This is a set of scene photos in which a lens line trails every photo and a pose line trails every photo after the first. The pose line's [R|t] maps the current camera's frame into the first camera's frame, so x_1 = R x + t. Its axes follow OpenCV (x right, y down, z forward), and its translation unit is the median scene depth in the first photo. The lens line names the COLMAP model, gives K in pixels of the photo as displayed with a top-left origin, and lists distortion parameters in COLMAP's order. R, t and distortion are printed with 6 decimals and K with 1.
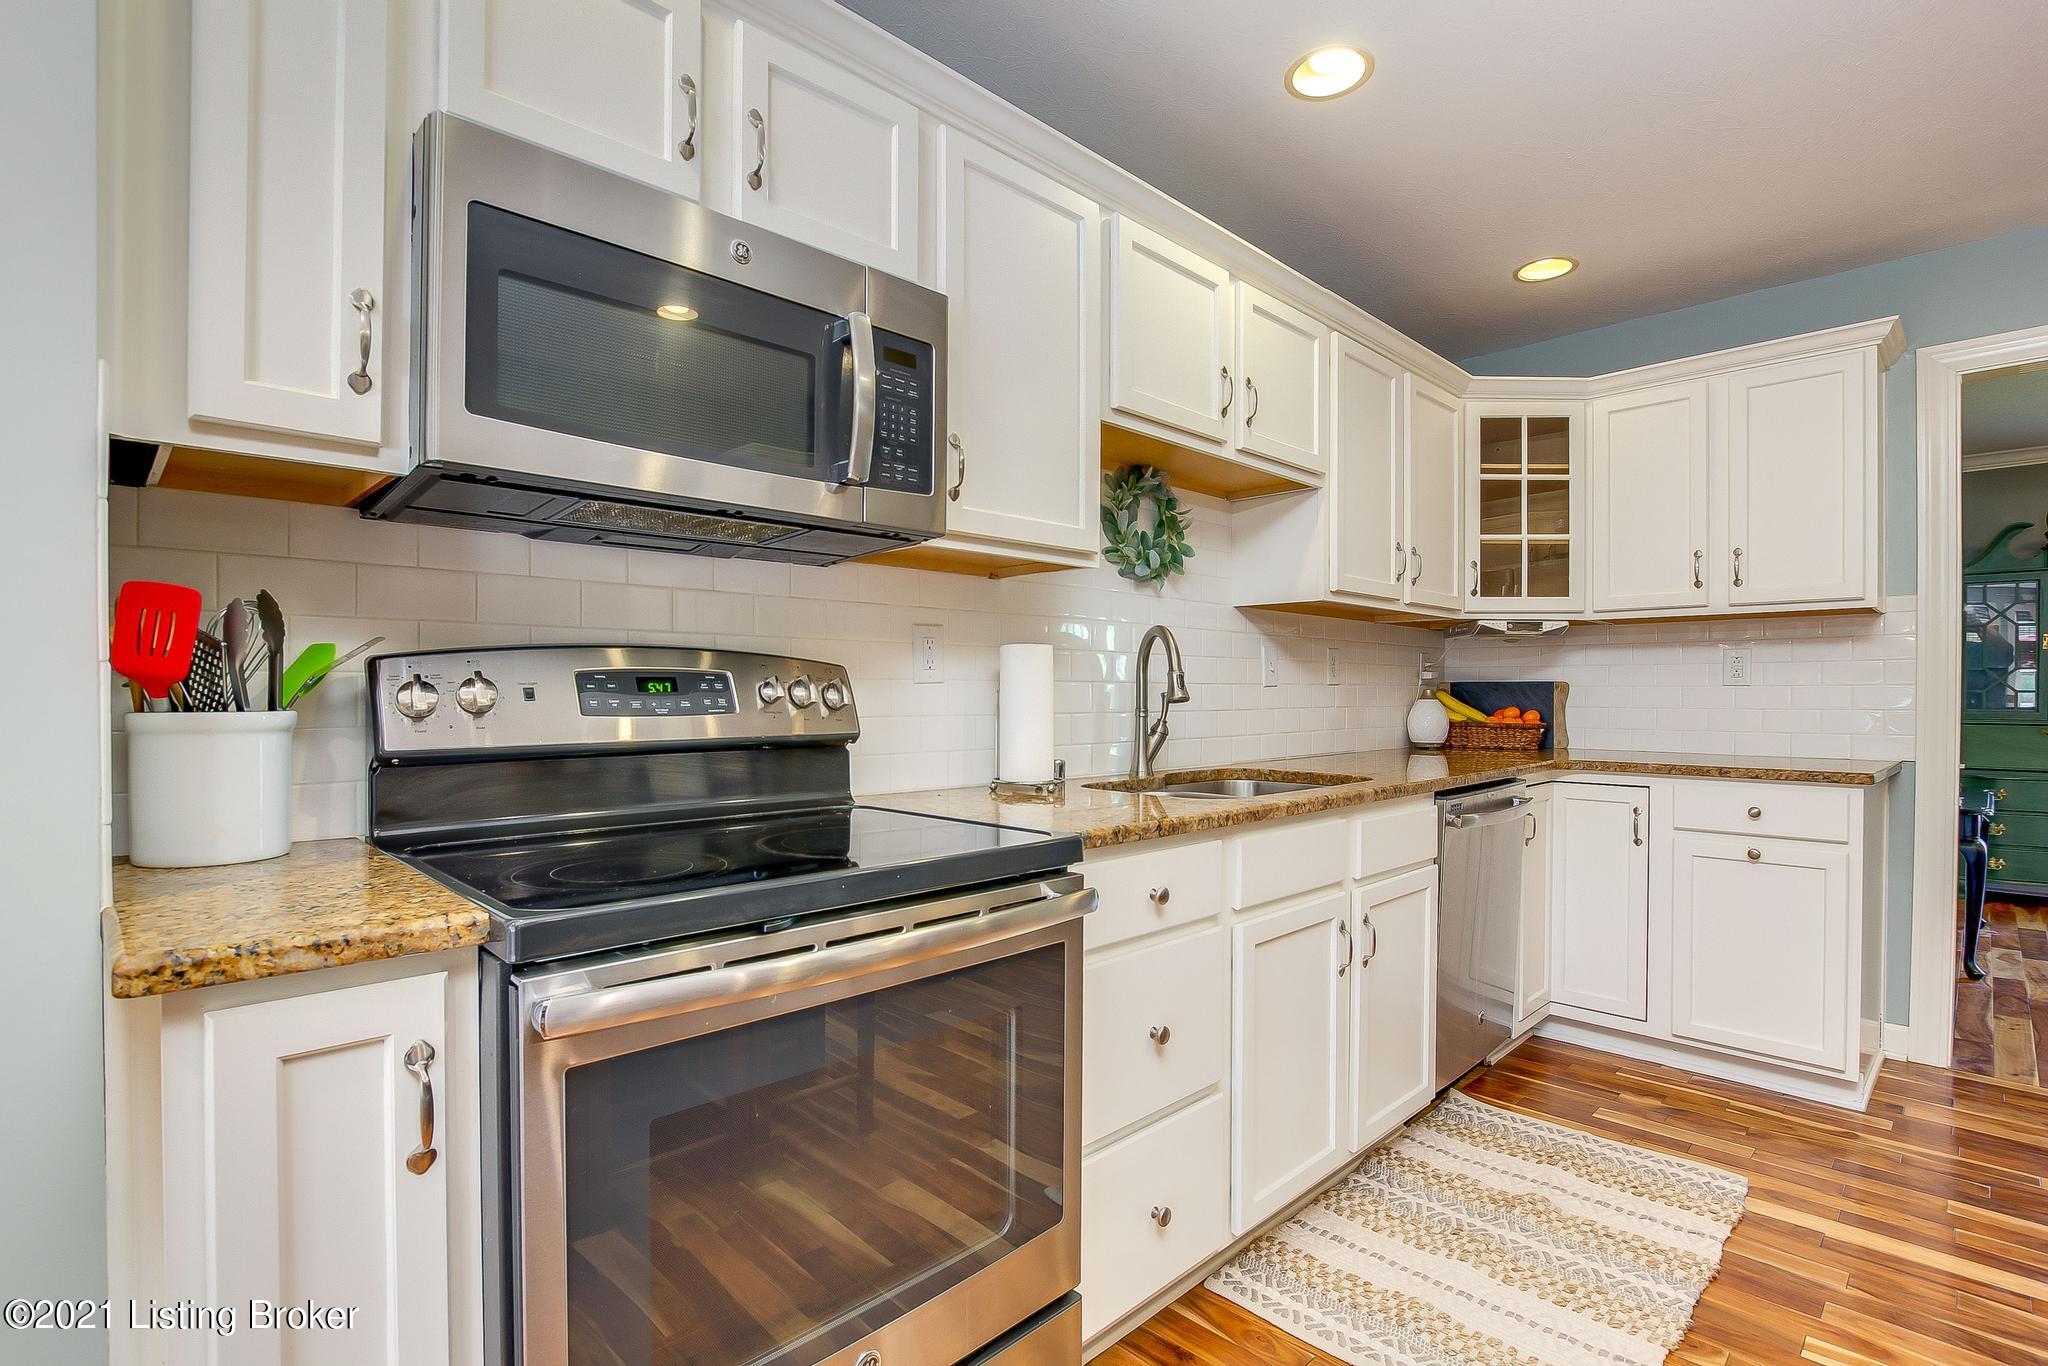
lens RADIAL K [[963.5, 0, 1016.5], [0, 963.5, 699.1], [0, 0, 1]] dist [-0.004298, -0.000280]
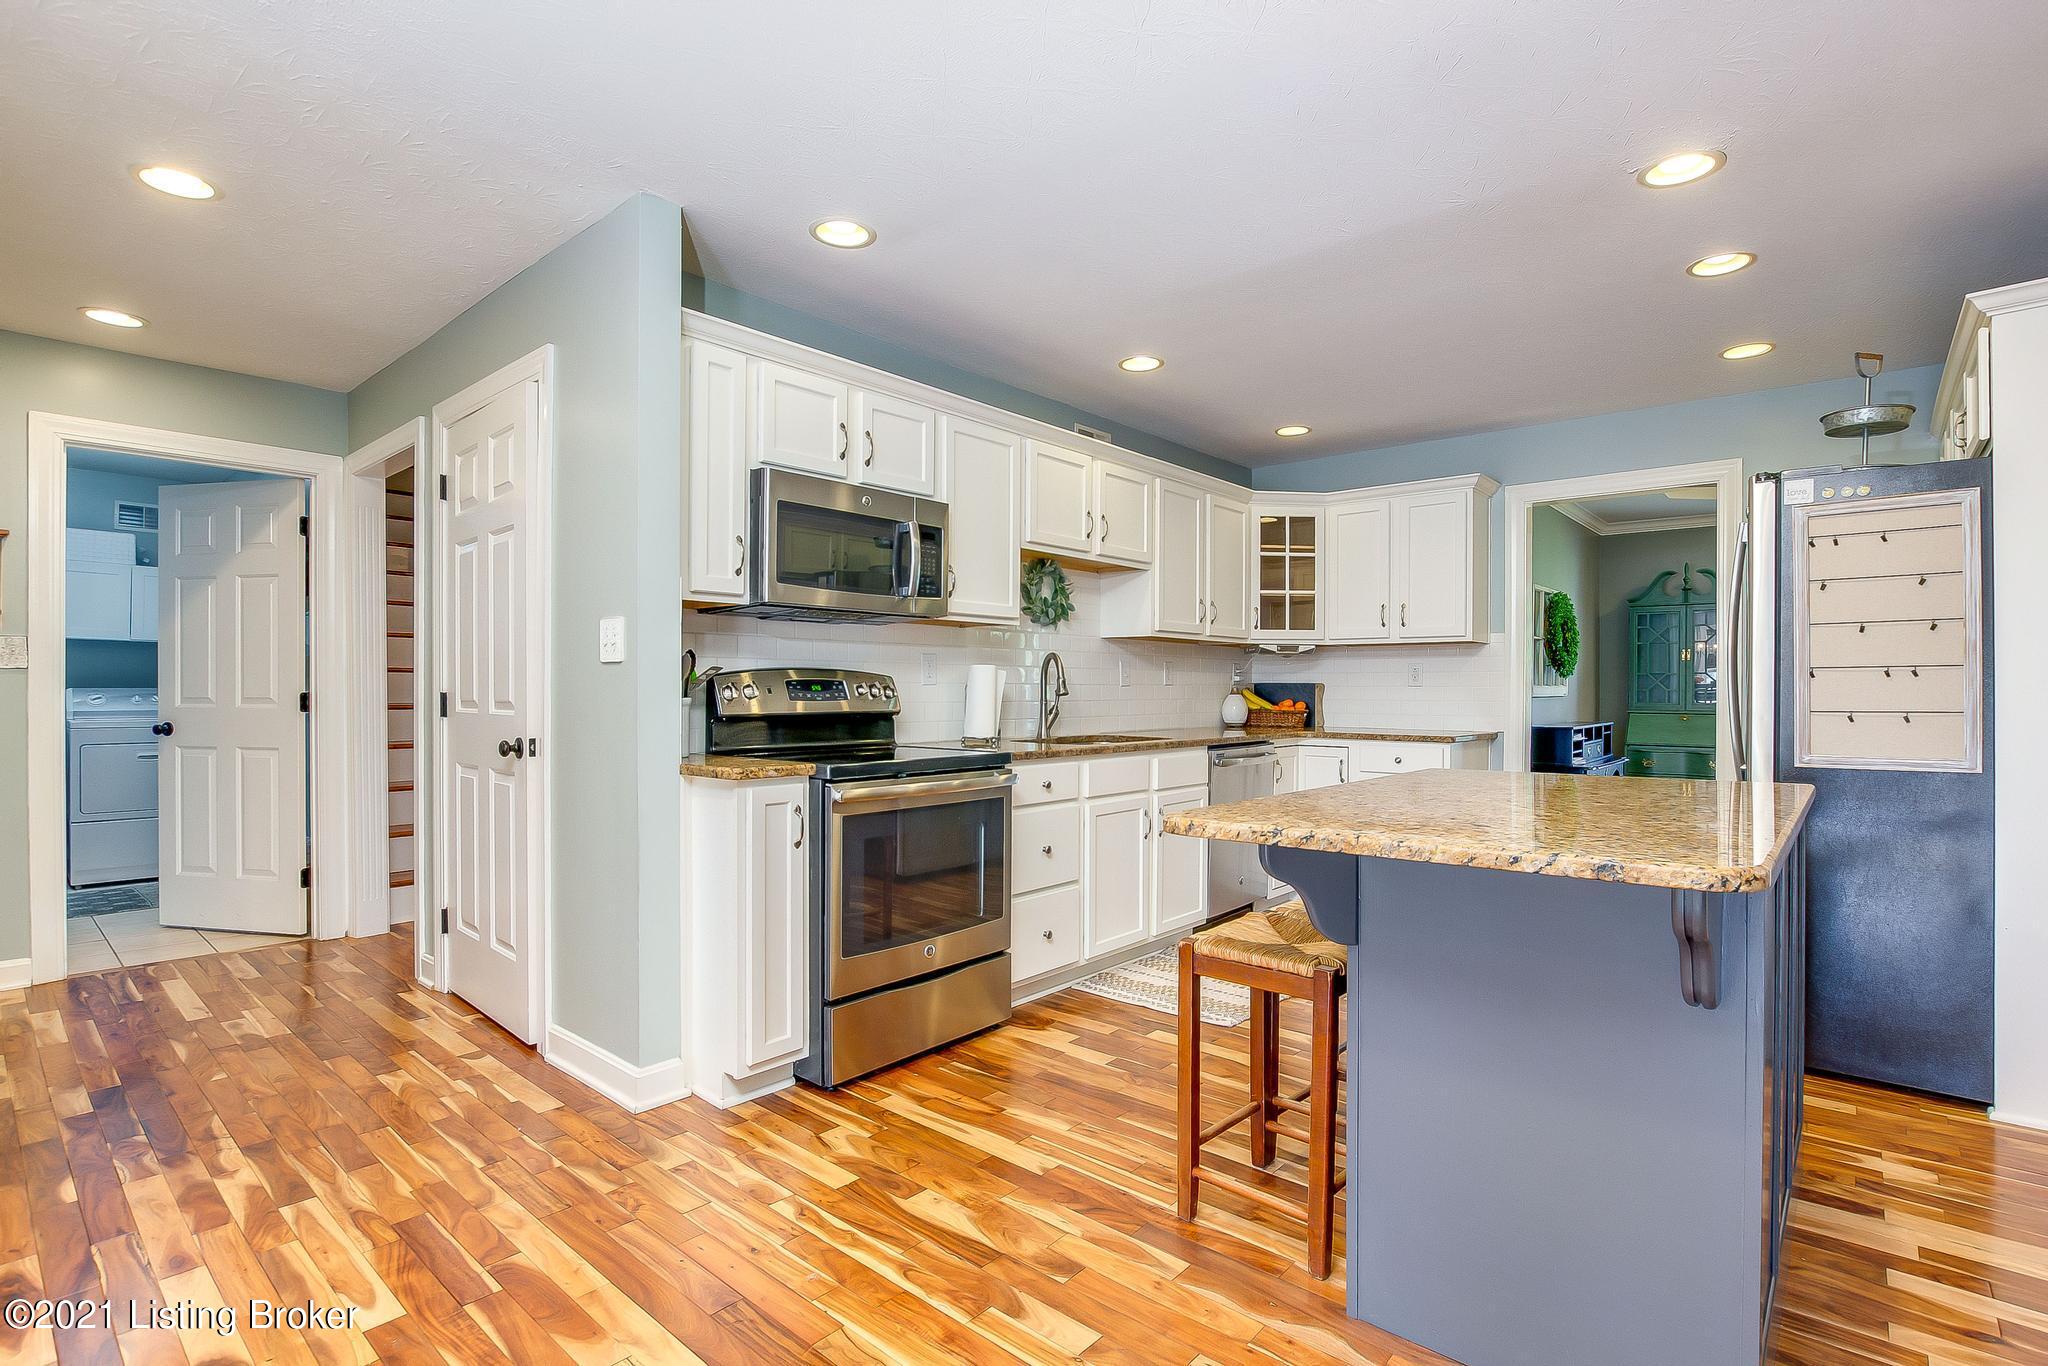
lens RADIAL K [[963.5, 0, 1022.0], [0, 963.5, 691.0], [0, 0, 1]] dist [-0.004298, -0.000280]
pose [[0.996251, 0.001497, 0.086501, -0.060787], [-0.001112, 0.999989, -0.004498, 0.002603], [-0.086507, 0.004385, 0.996242, -0.739496]]
